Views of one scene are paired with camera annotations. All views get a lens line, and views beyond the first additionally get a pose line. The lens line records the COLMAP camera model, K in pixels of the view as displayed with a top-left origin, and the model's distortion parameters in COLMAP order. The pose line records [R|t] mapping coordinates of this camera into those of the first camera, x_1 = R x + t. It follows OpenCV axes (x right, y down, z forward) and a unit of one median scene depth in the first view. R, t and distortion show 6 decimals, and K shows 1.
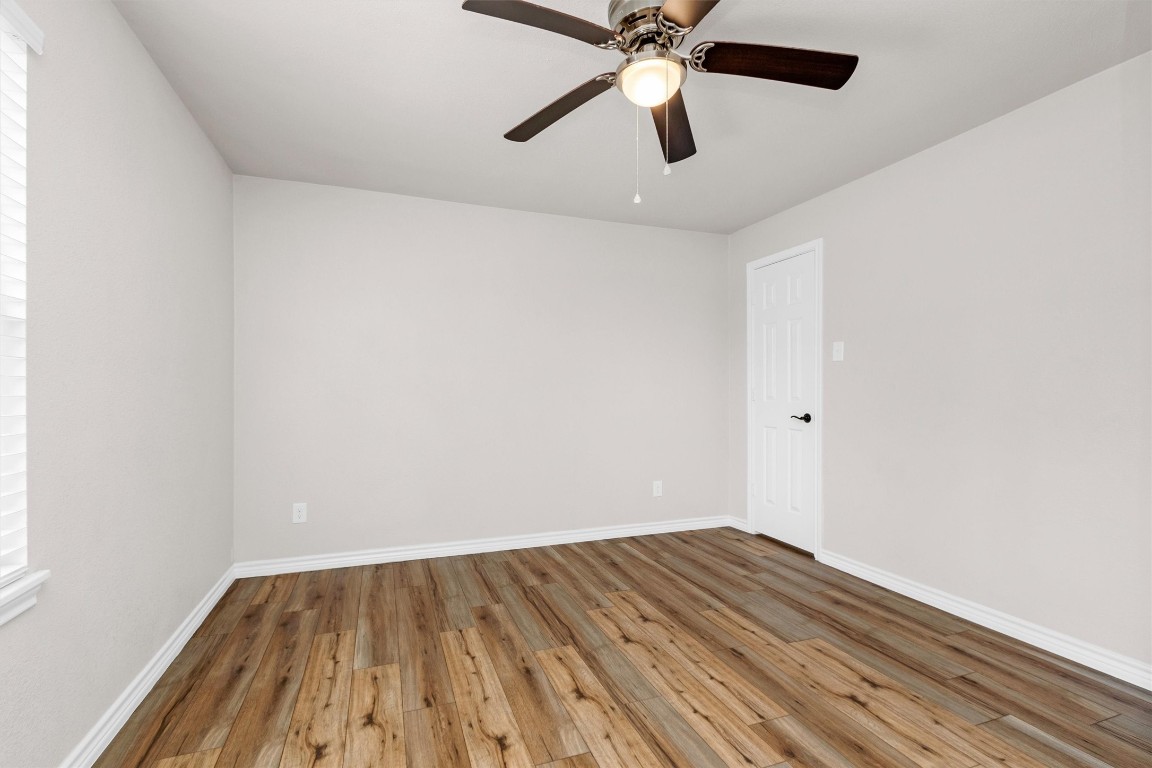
lens RADIAL K [[527.9, 0, 576.5], [0, 527.9, 388.5], [0, 0, 1]] dist [0.003525, -0.001481]
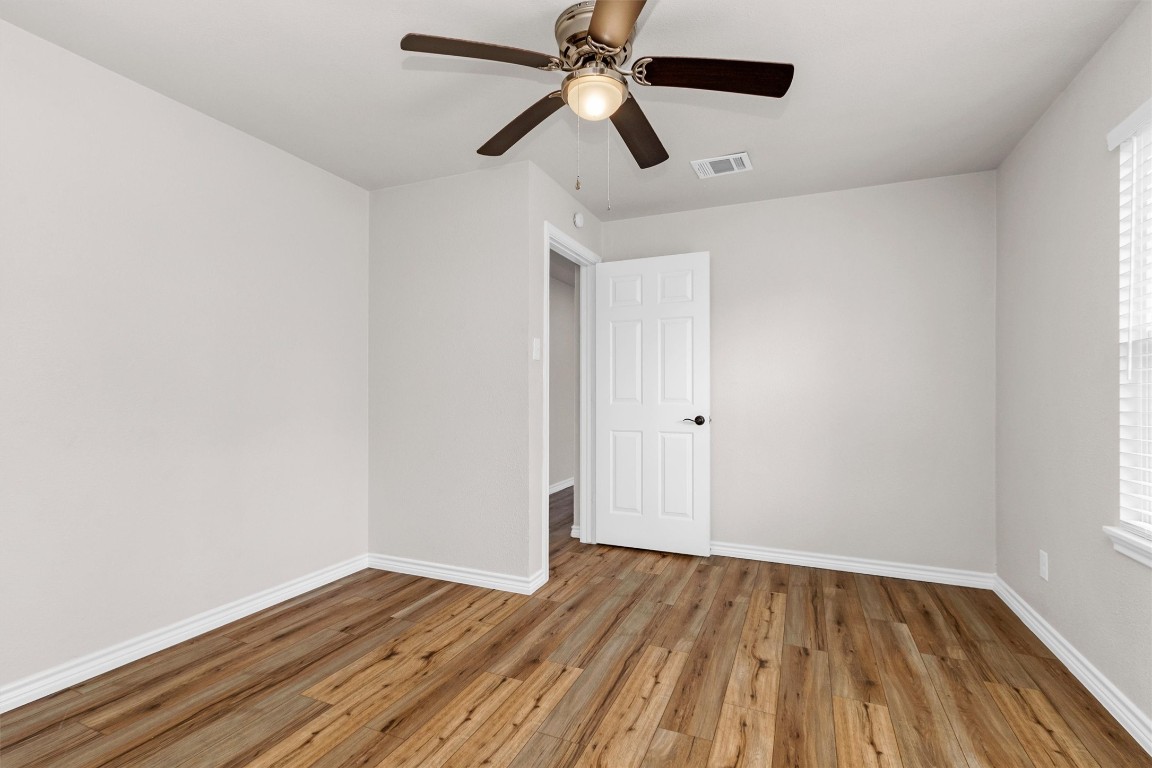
lens RADIAL K [[527.9, 0, 576.7], [0, 527.9, 388.1], [0, 0, 1]] dist [0.003525, -0.001481]
pose [[-0.721385, 0.004020, 0.692523, -0.490386], [-0.006470, 0.999900, -0.012545, 0.013772], [-0.692504, -0.013530, -0.721287, 1.552679]]
